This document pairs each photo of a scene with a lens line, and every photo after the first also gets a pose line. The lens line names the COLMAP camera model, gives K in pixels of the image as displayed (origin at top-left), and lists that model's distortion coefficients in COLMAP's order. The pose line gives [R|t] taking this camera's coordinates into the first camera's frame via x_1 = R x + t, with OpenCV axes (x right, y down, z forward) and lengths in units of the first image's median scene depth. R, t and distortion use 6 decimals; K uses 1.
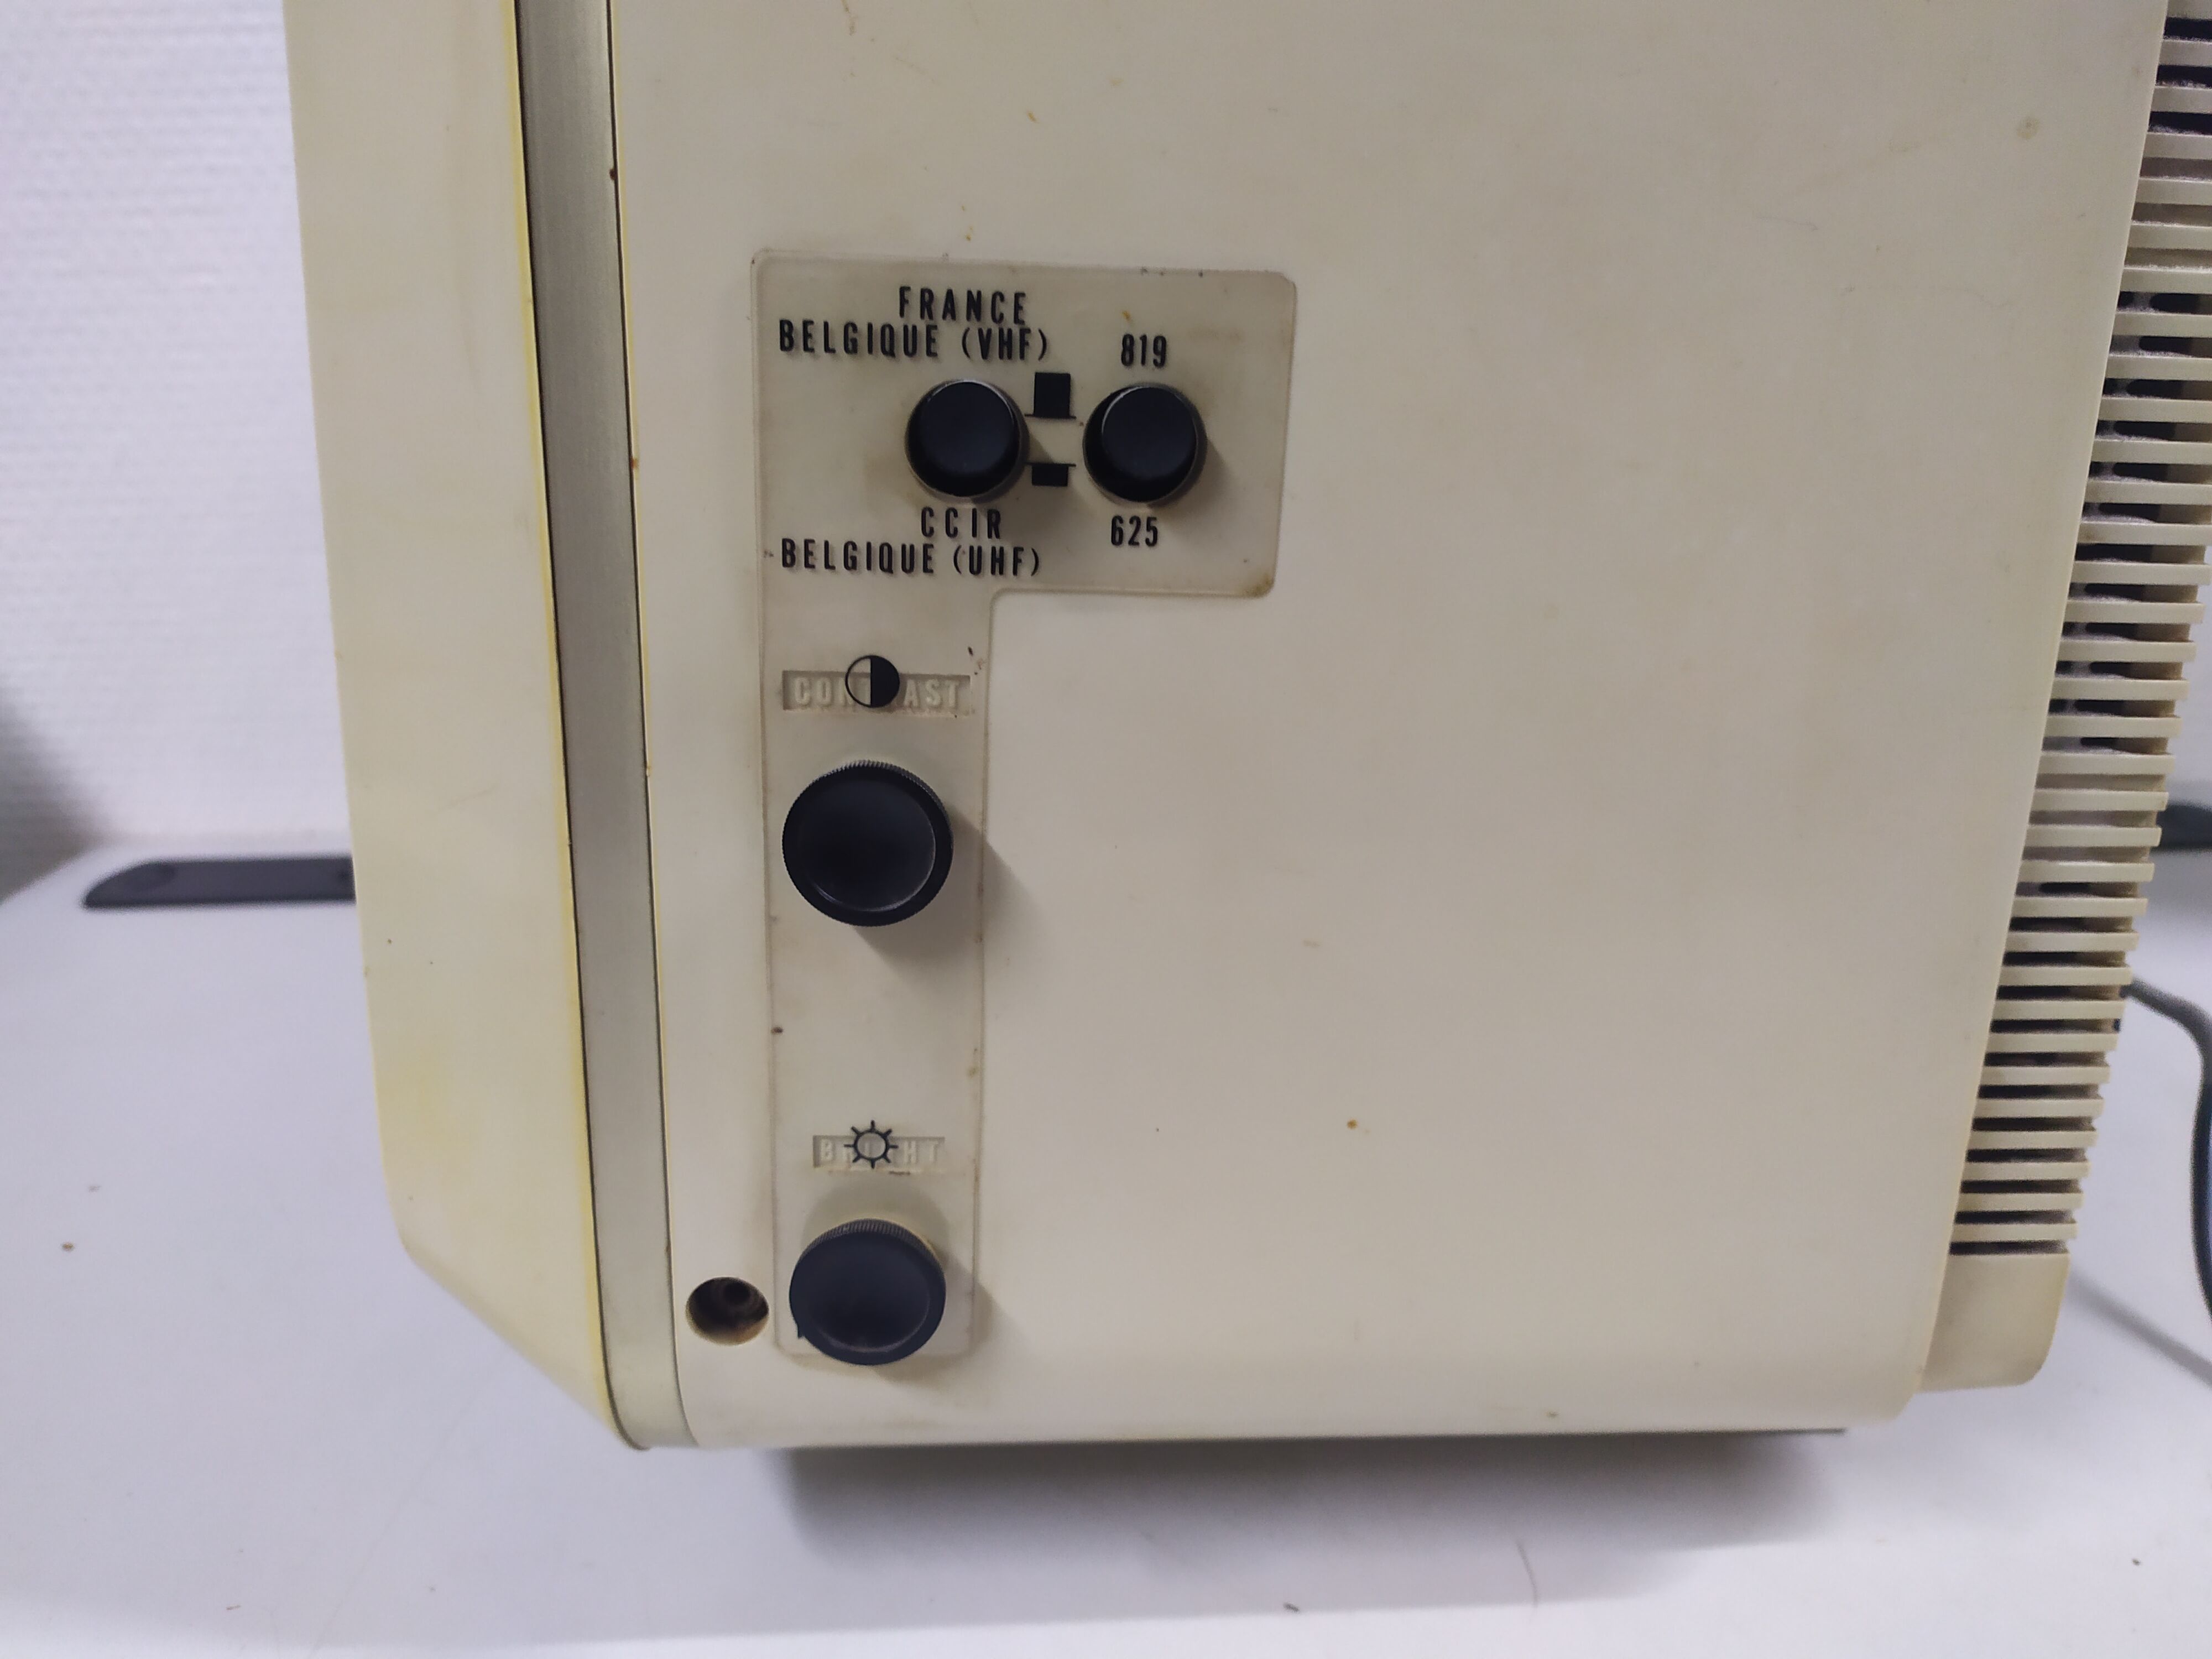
lens RADIAL K [[1708.8, 0, 1106.0], [0, 1708.8, 829.5], [0, 0, 1]] dist [-0.003662, 0.001963]
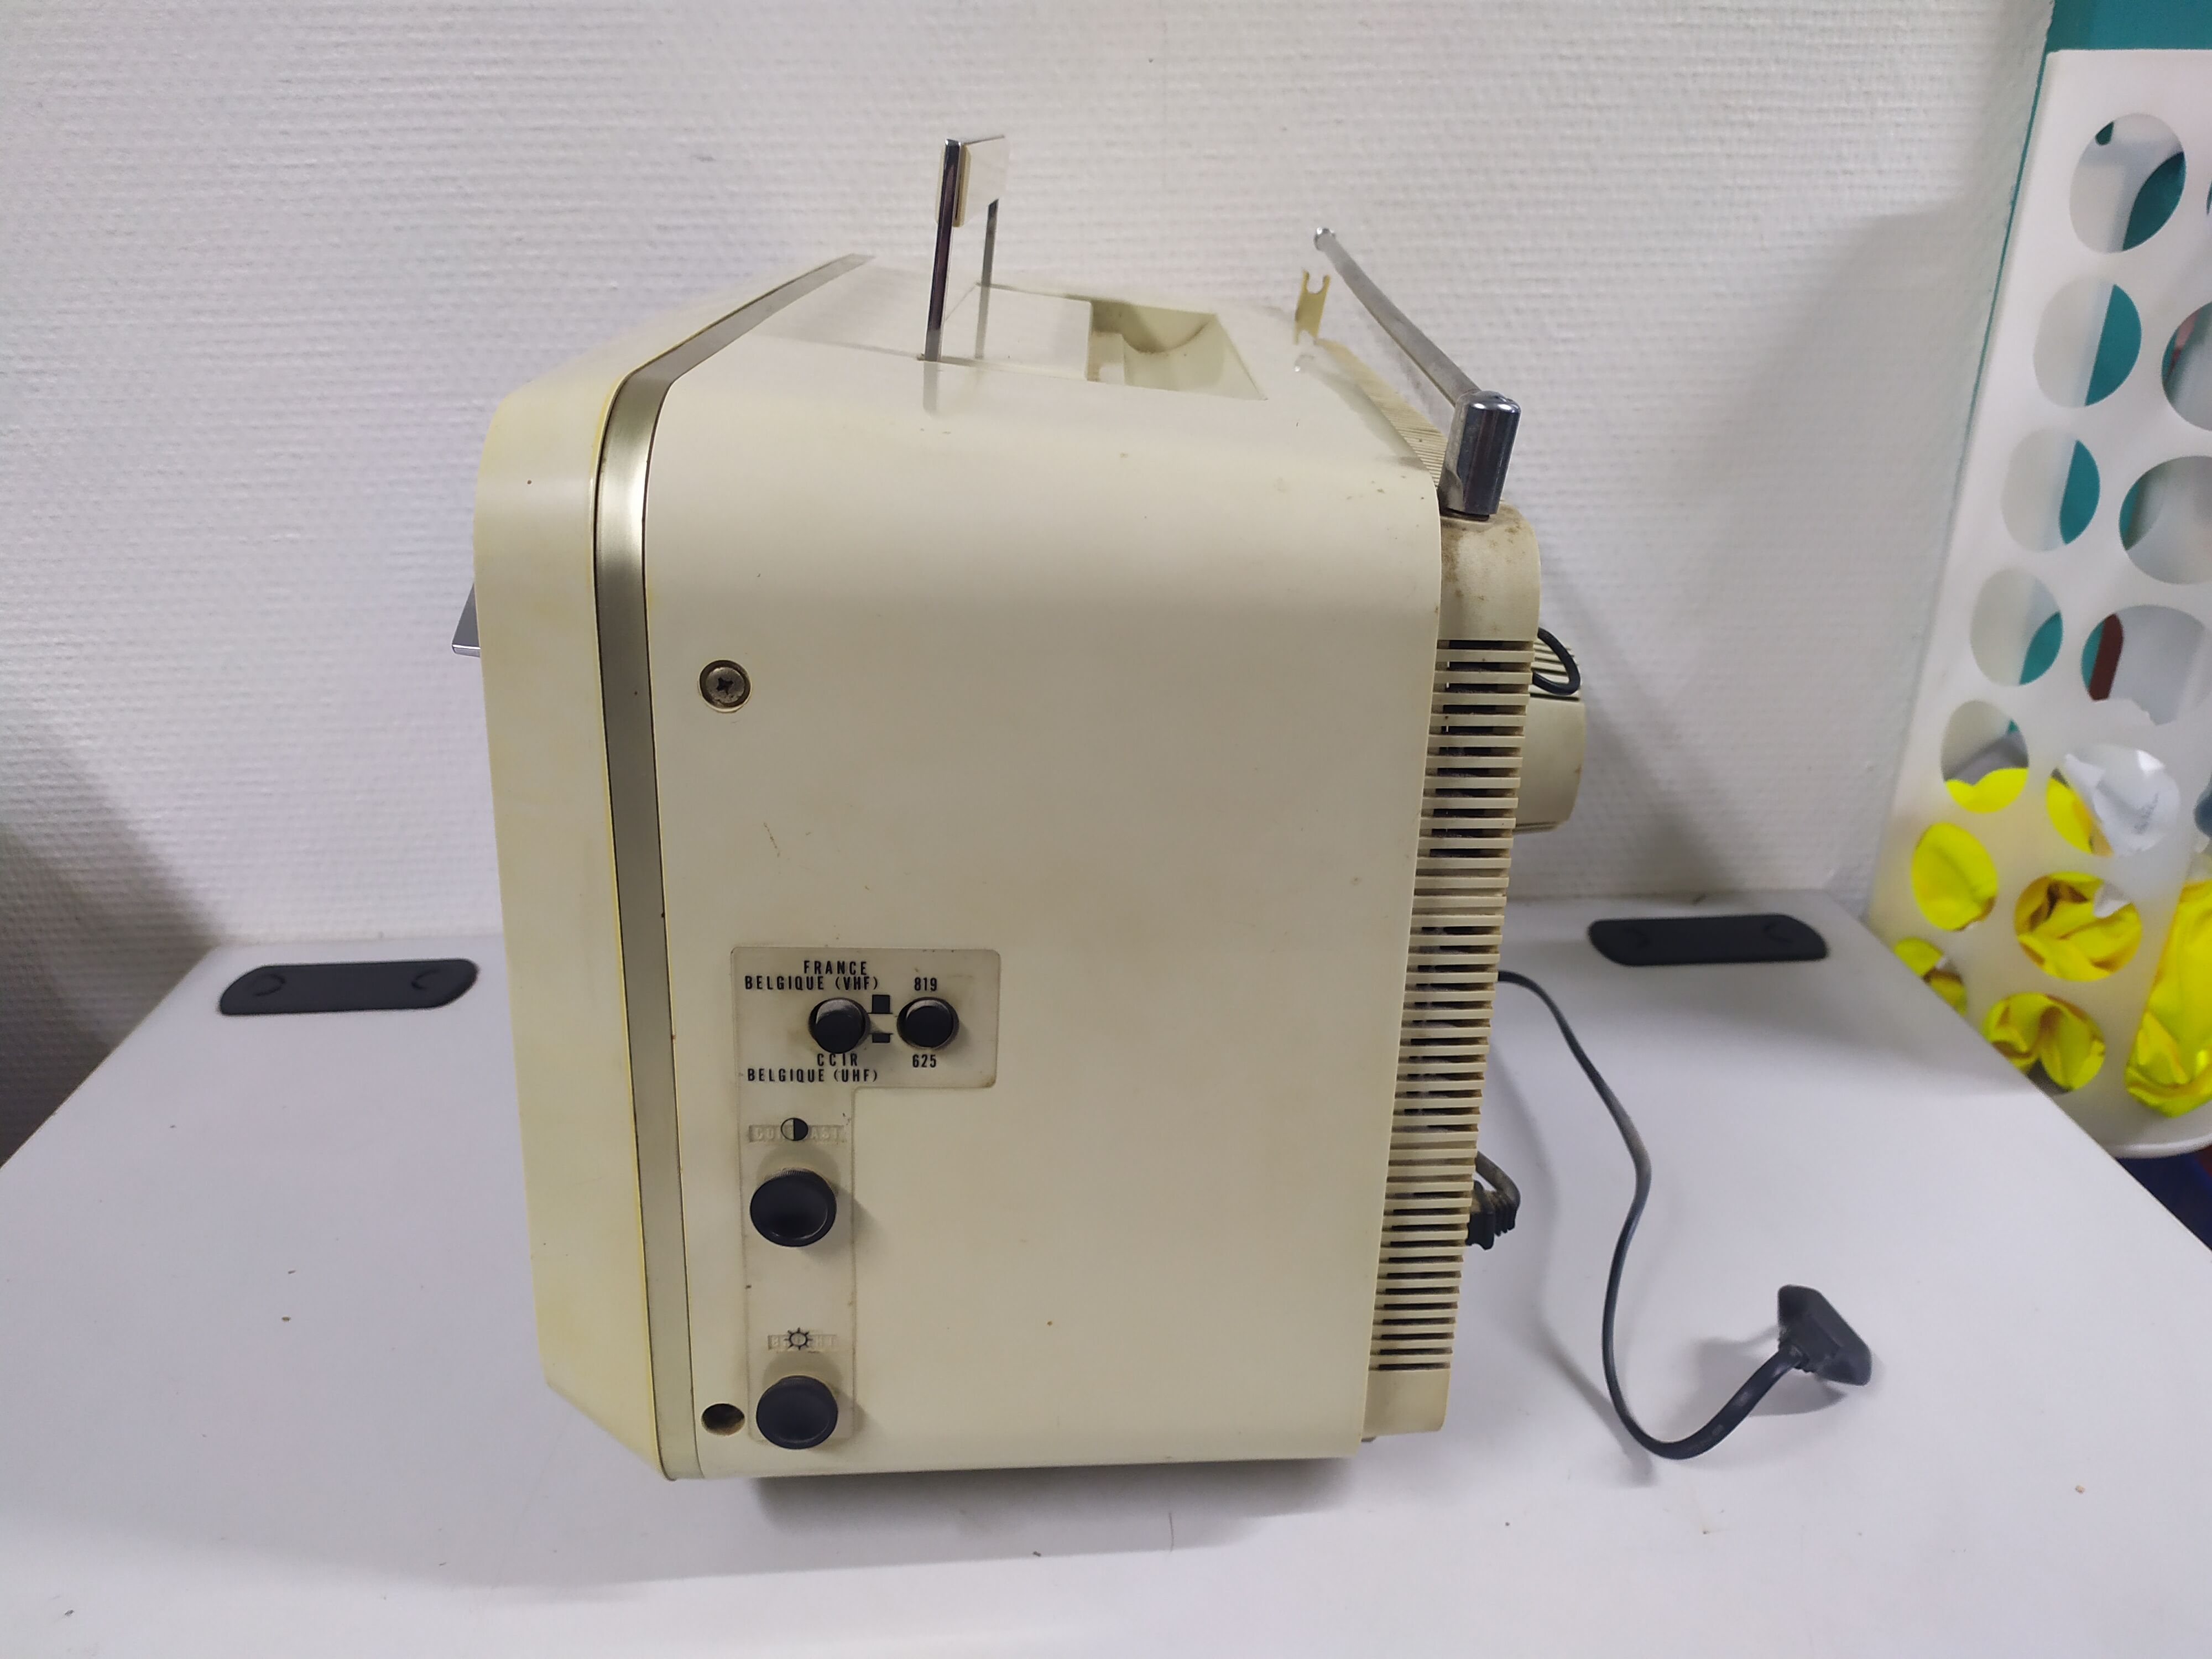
lens RADIAL K [[1672.0, 0, 1106.0], [0, 1672.0, 829.5], [0, 0, 1]] dist [-0.005545, 0.013318]
pose [[0.999507, -0.001227, 0.031382, 0.168134], [-0.001371, 0.996581, 0.082615, -0.605926], [-0.031376, -0.082618, 0.996087, -0.935863]]
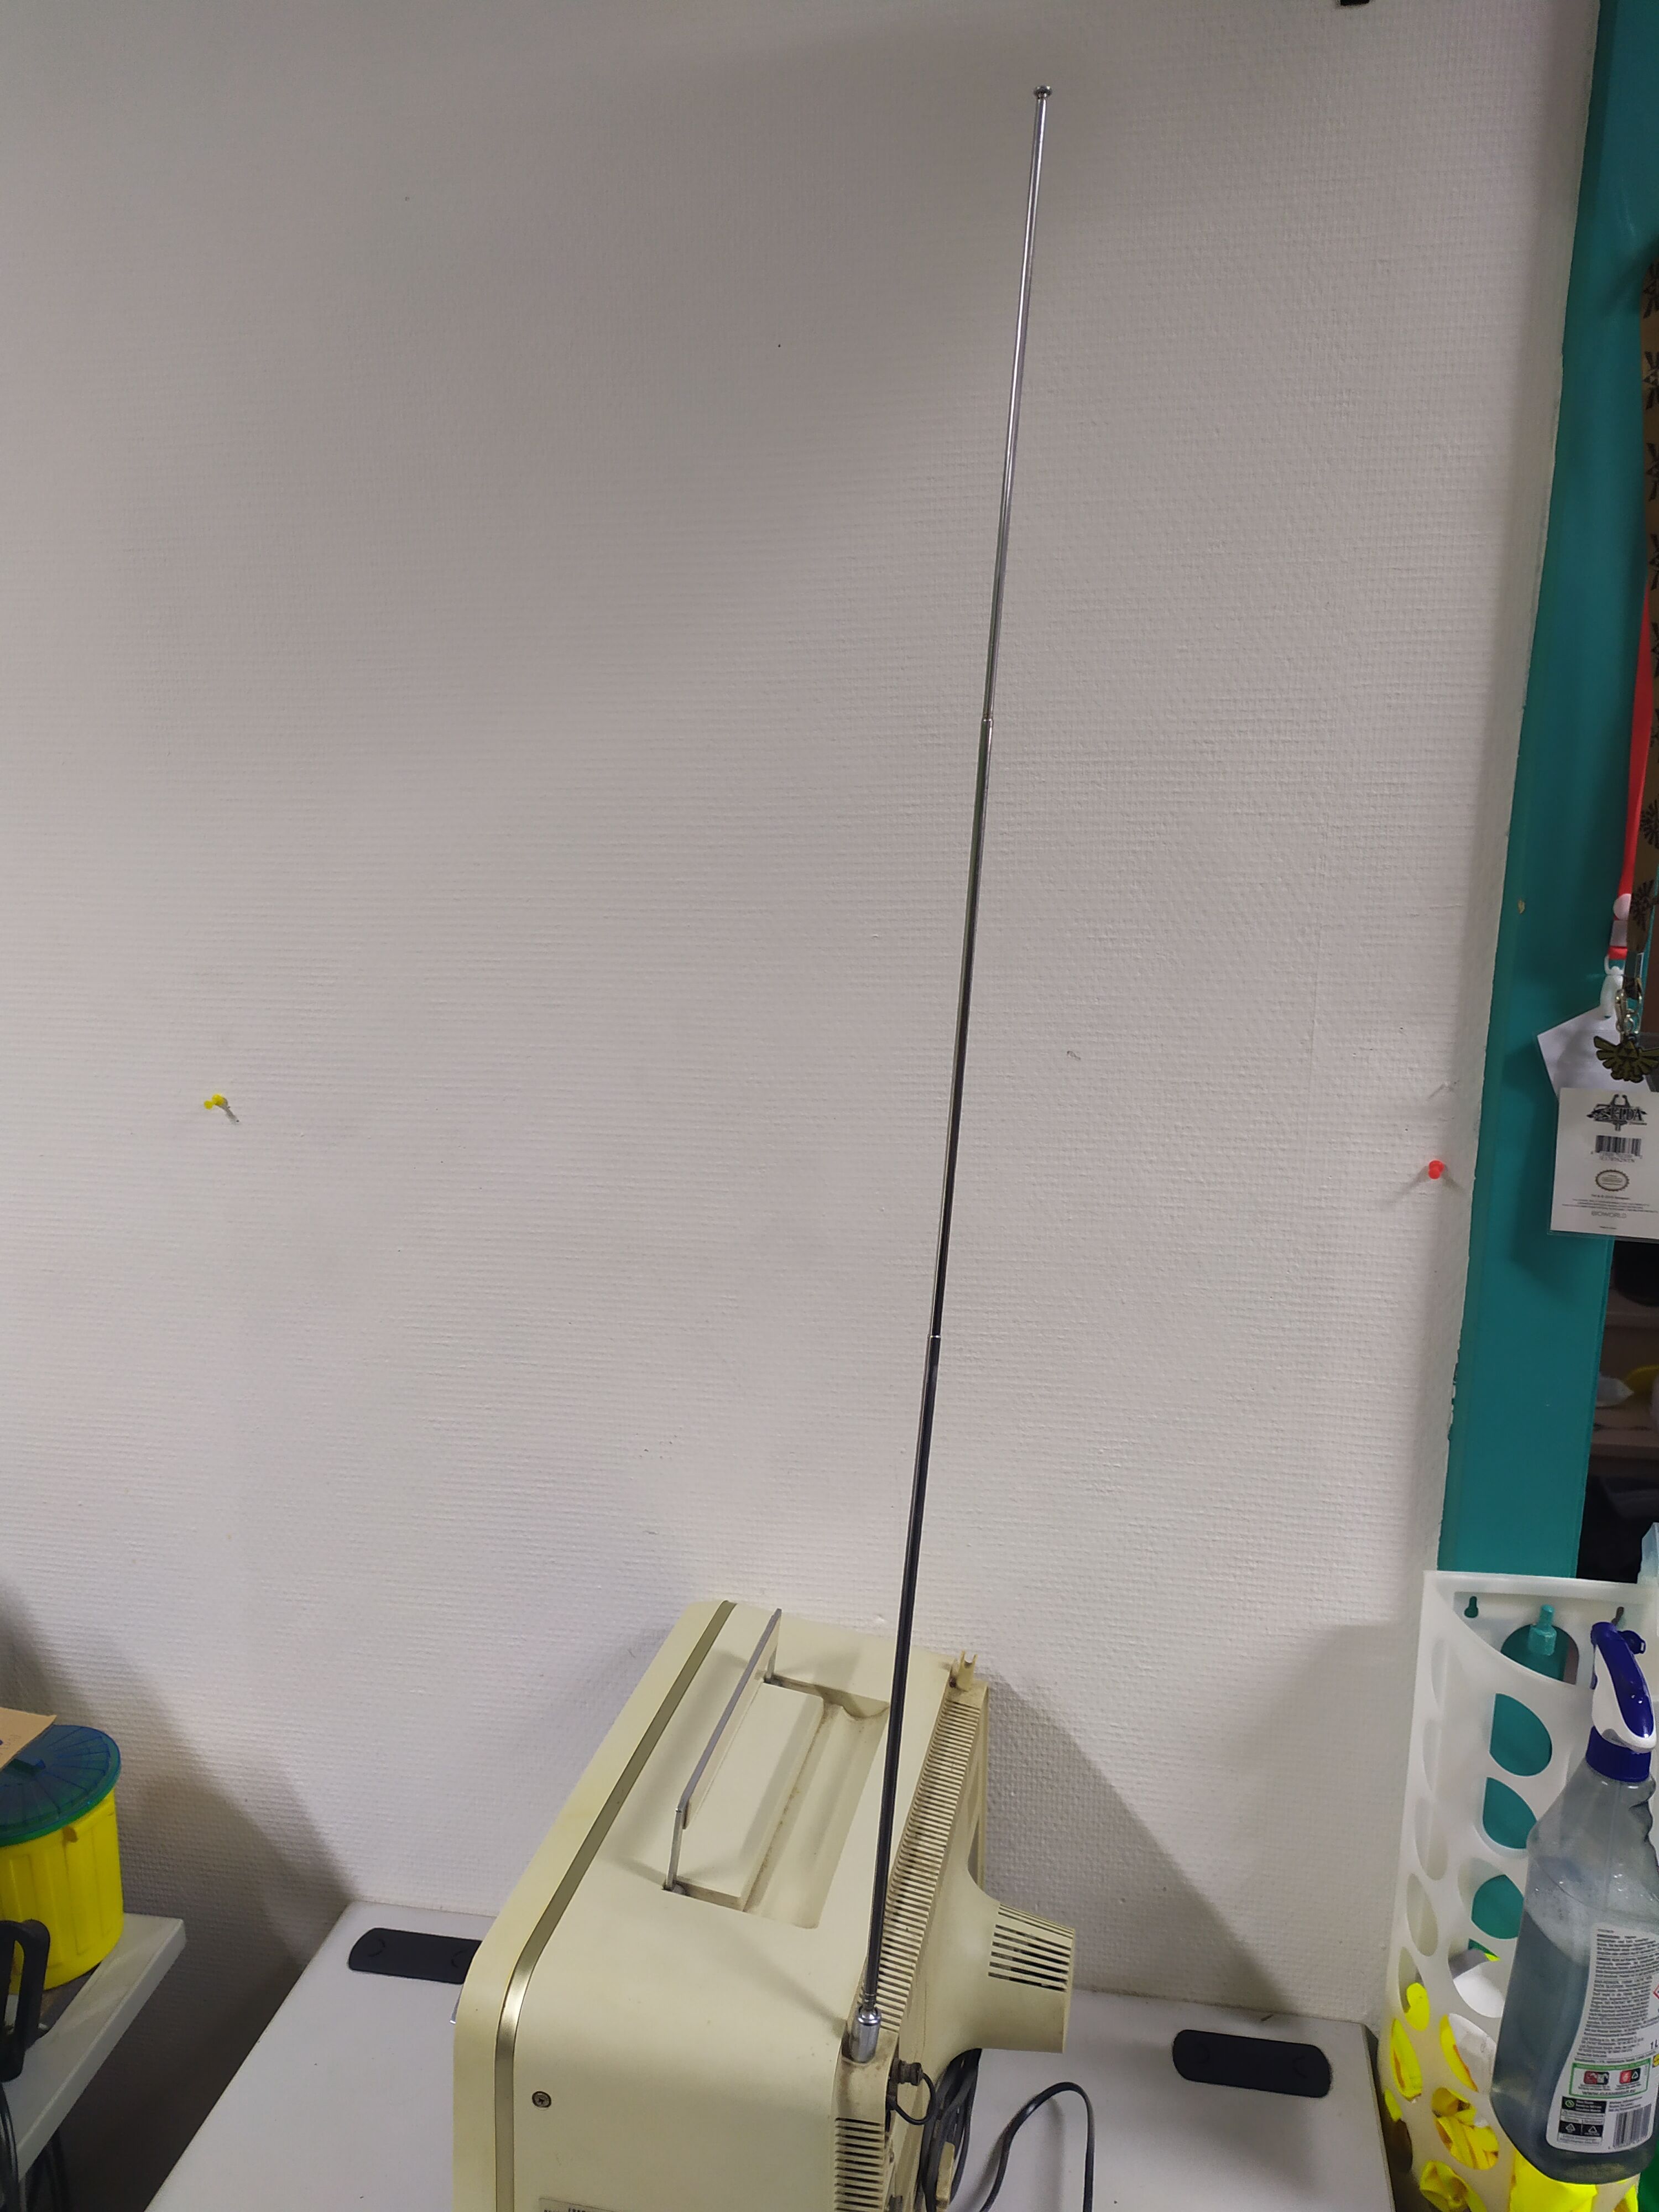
lens RADIAL K [[1593.2, 0, 816.8], [0, 1593.2, 1154.0], [0, 0, 1]] dist [0.076868, -0.069927]
pose [[0.977225, 0.053648, -0.205314, 1.258247], [-0.067744, 0.995759, -0.062250, -2.852218], [0.201103, 0.074741, 0.976715, -3.320921]]
